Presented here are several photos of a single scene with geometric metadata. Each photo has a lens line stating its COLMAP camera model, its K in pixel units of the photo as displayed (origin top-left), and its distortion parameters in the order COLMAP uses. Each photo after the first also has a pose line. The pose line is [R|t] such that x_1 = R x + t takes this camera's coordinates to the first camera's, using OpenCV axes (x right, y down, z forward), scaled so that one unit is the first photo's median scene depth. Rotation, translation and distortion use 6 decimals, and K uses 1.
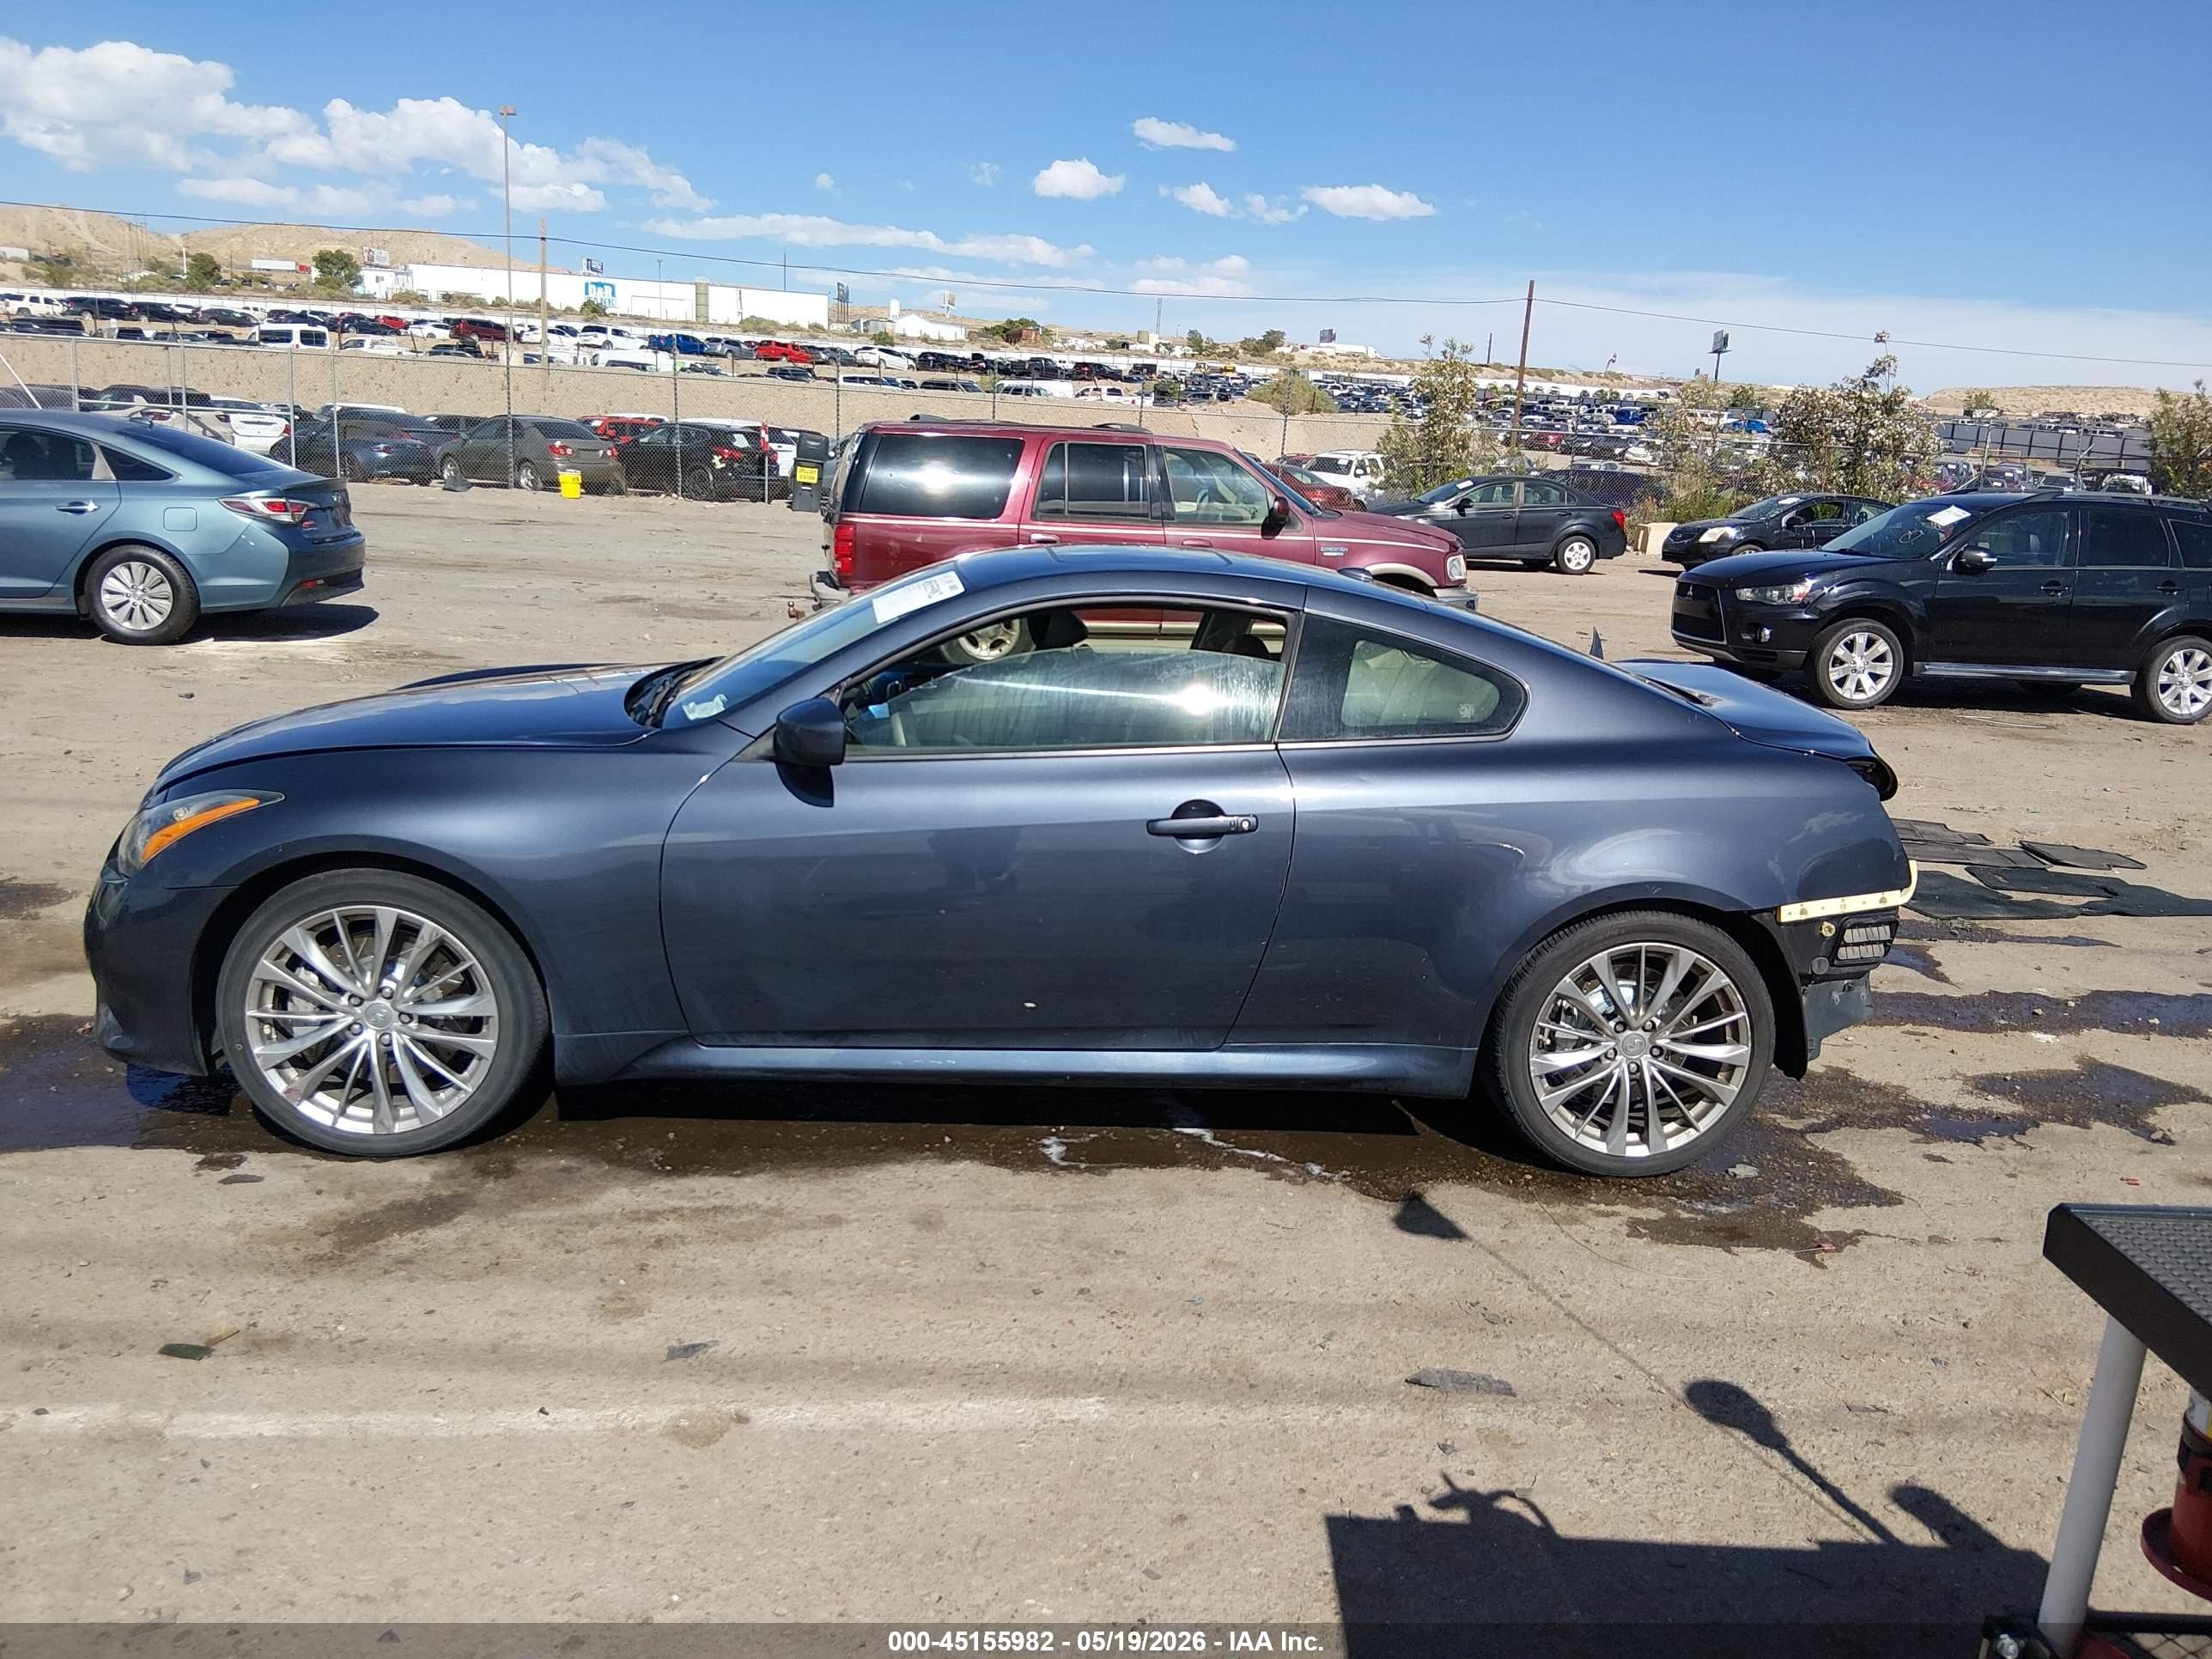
lens RADIAL K [[1674.4, 0, 1055.8], [0, 1674.4, 866.9], [0, 0, 1]] dist [0.067710, -0.112781]
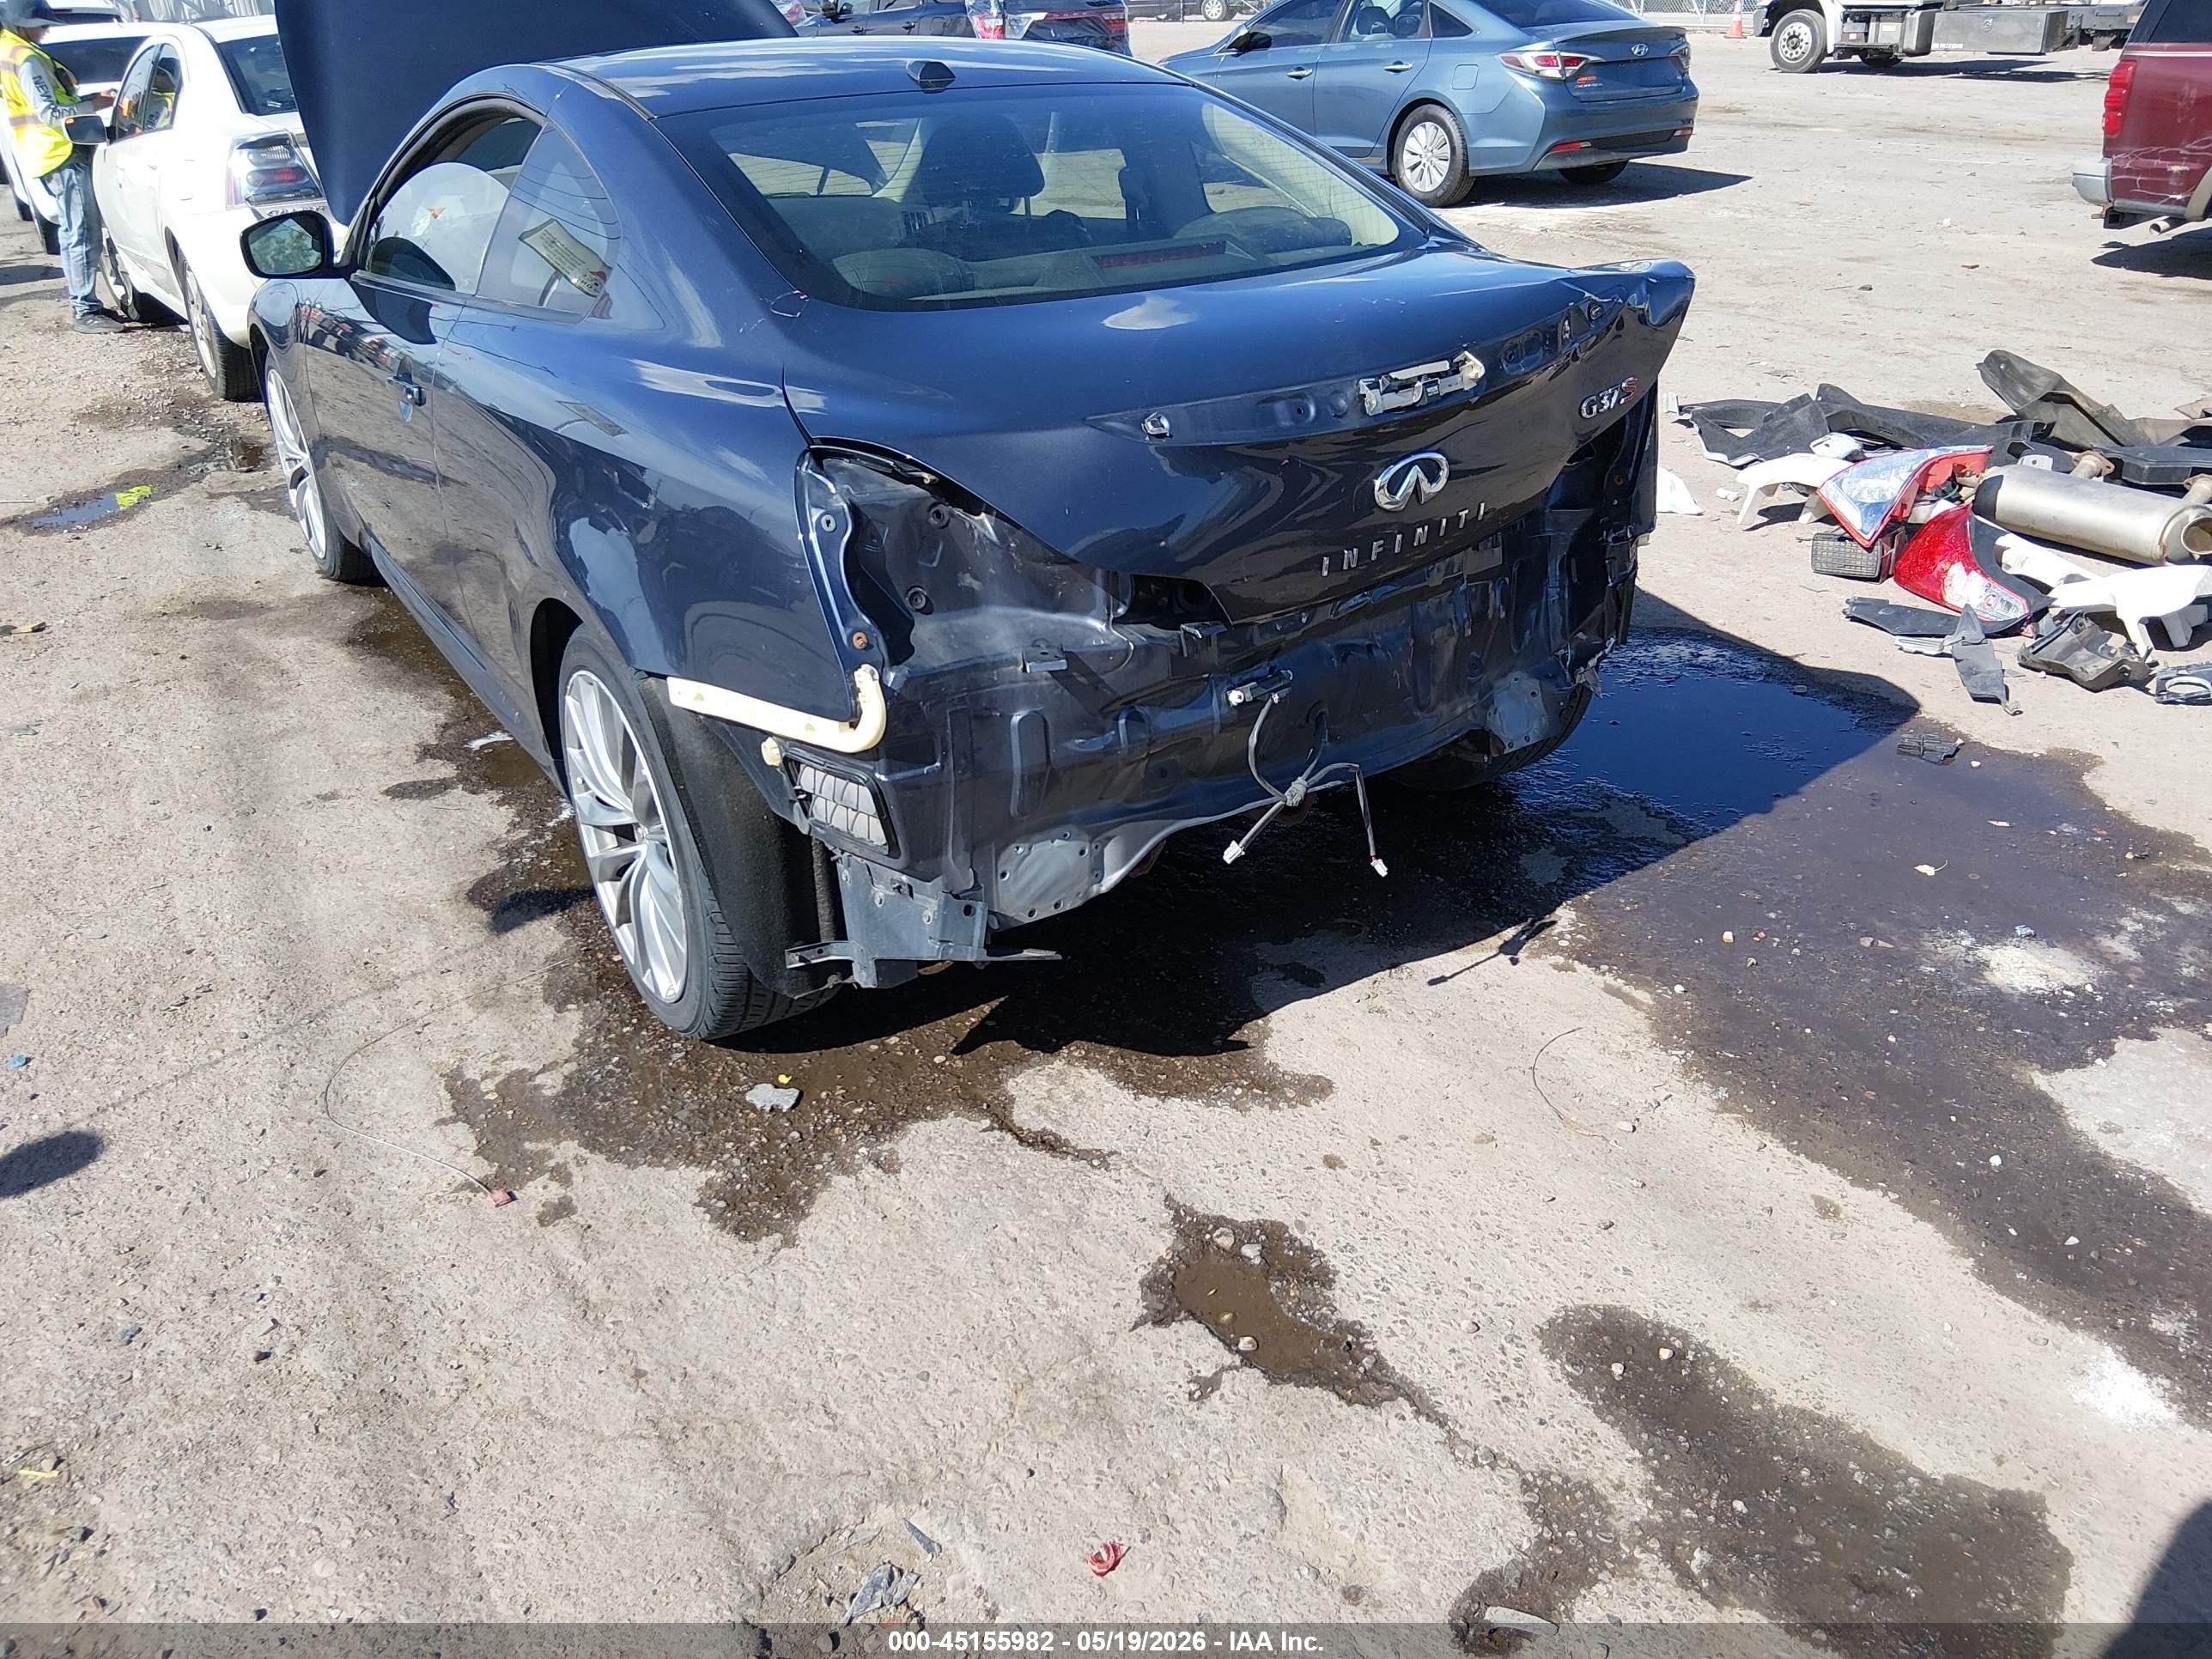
lens RADIAL K [[1671.6, 0, 1131.8], [0, 1671.6, 824.0], [0, 0, 1]] dist [0.097140, -0.169465]
pose [[0.487398, 0.331065, -0.807985, 0.138194], [-0.162580, 0.943562, 0.288544, -0.016742], [0.857911, -0.009274, 0.513715, 0.117170]]
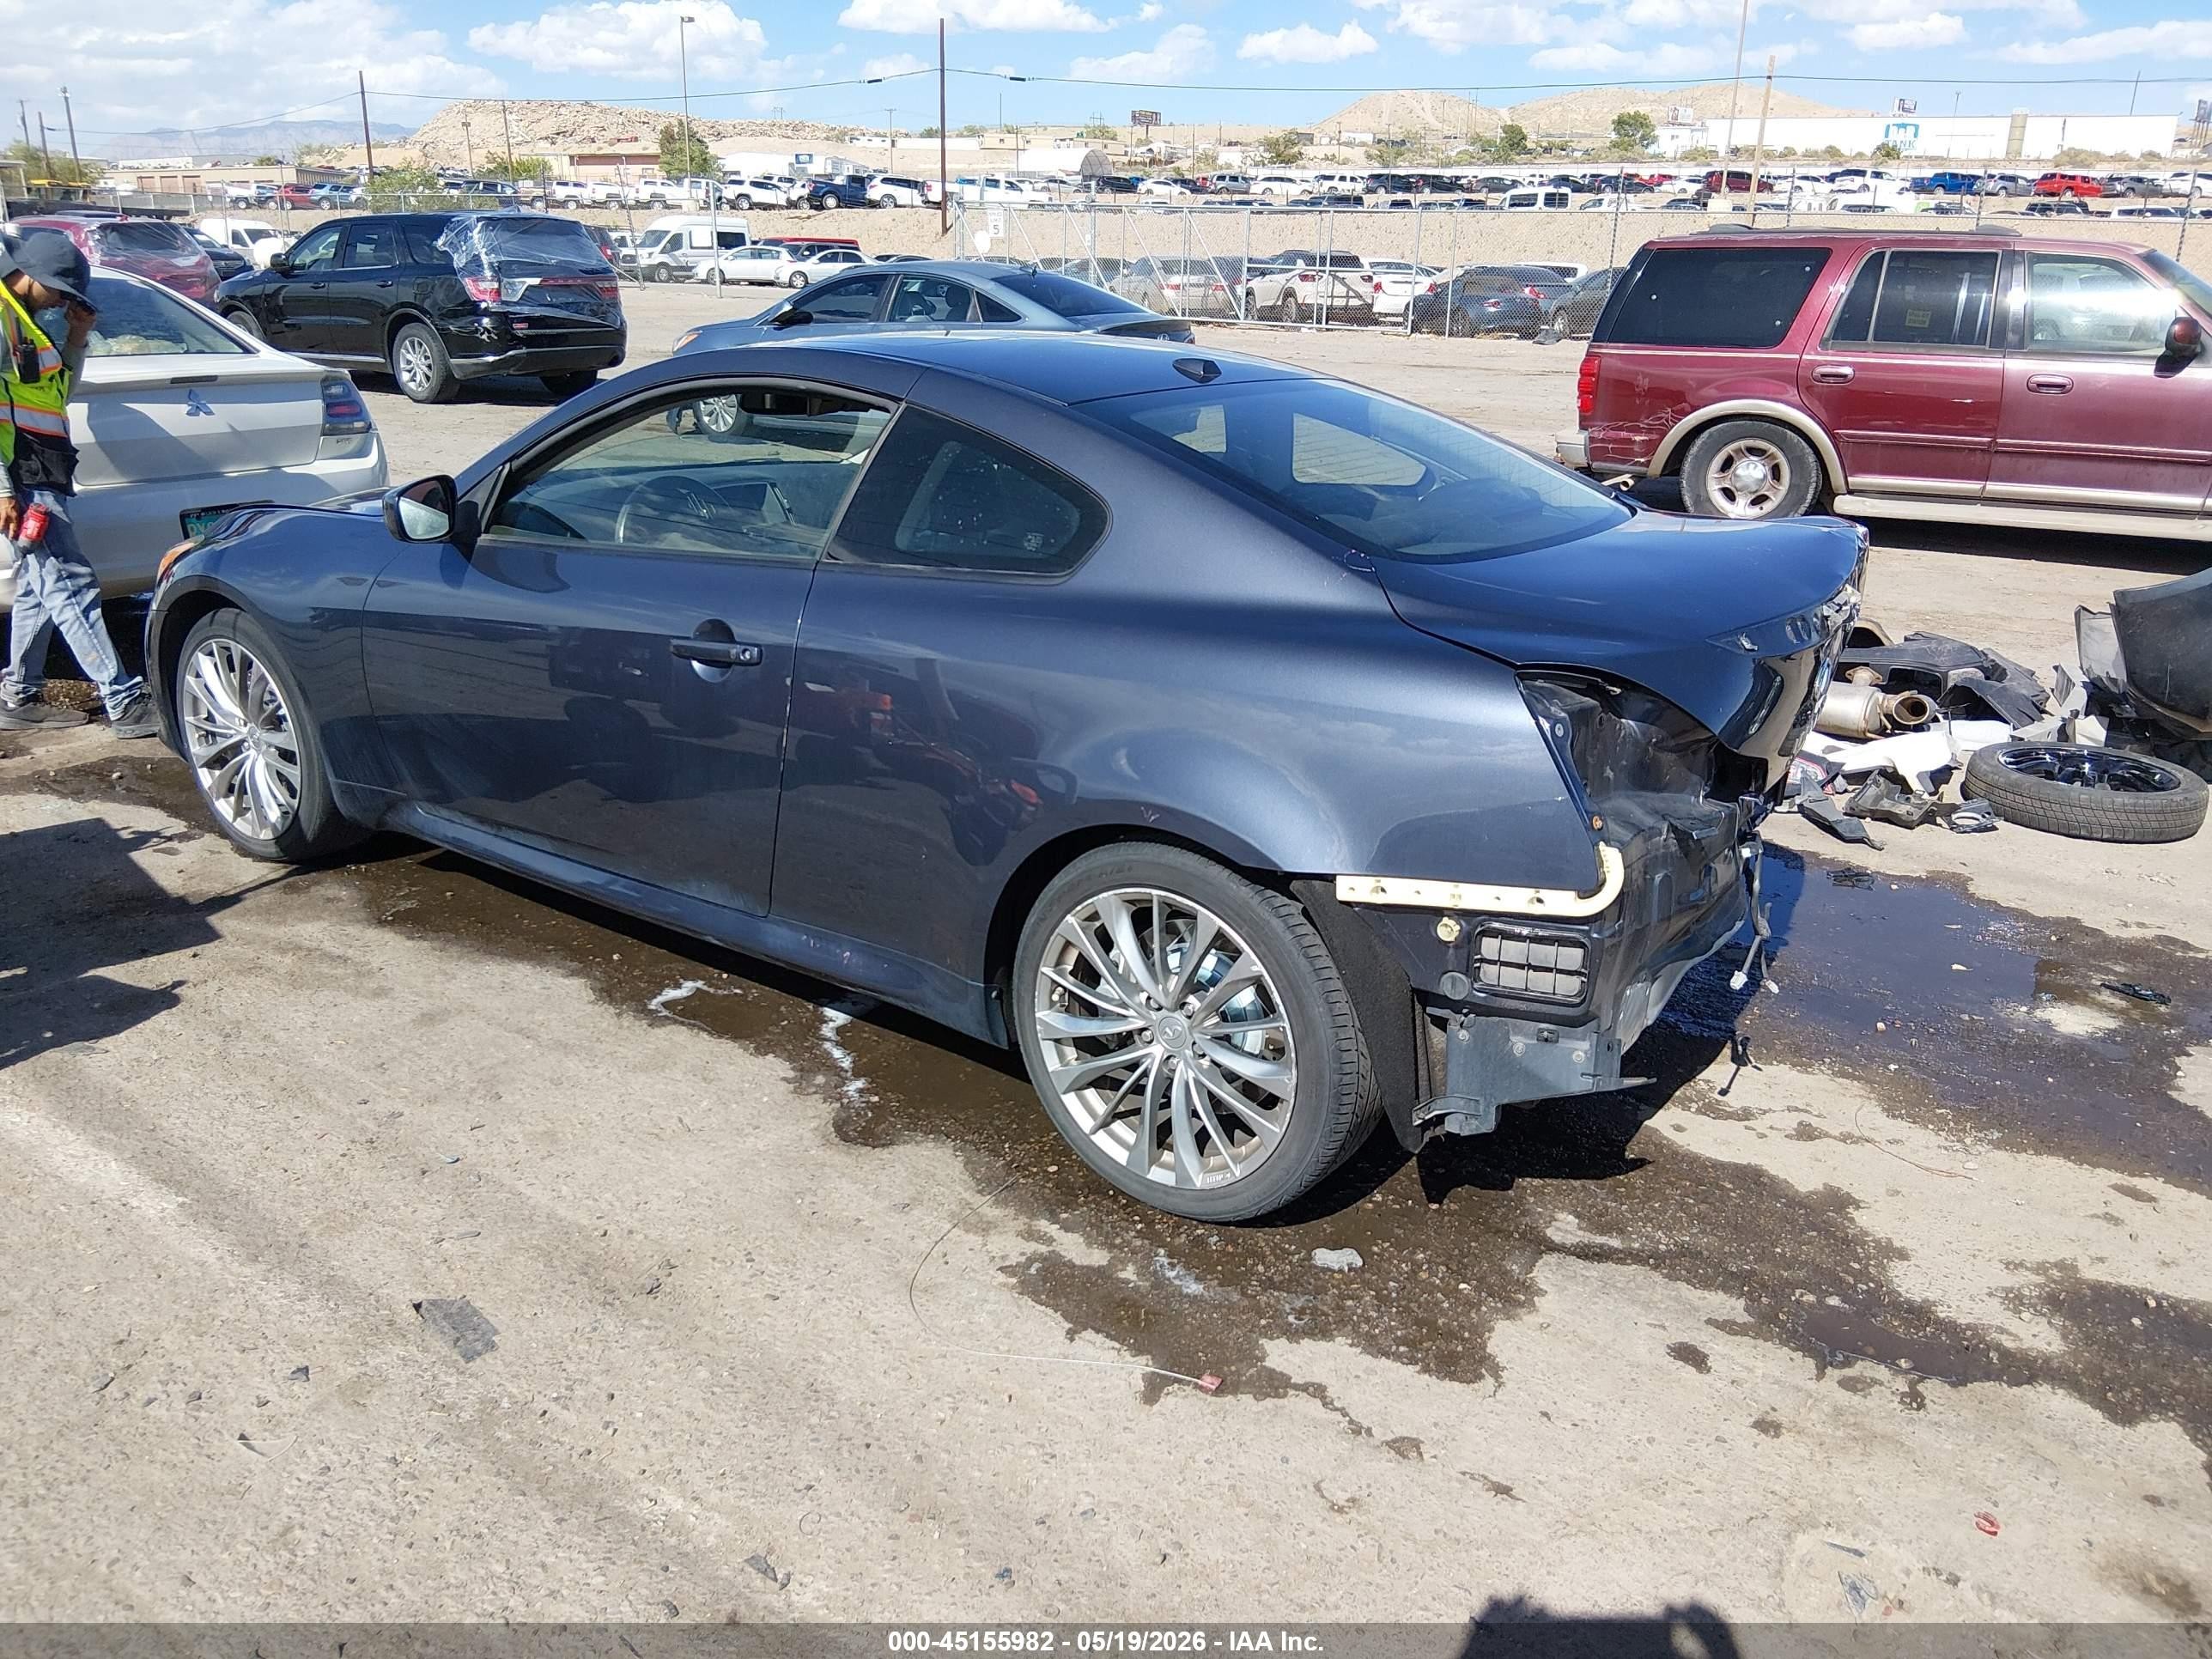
lens RADIAL K [[1671.6, 0, 1131.8], [0, 1671.6, 824.0], [0, 0, 1]] dist [0.097140, -0.169465]
pose [[0.775901, 0.168167, -0.608028, 0.107328], [-0.136789, 0.985733, 0.098078, -0.006952], [0.615846, 0.007073, 0.787834, 0.061758]]
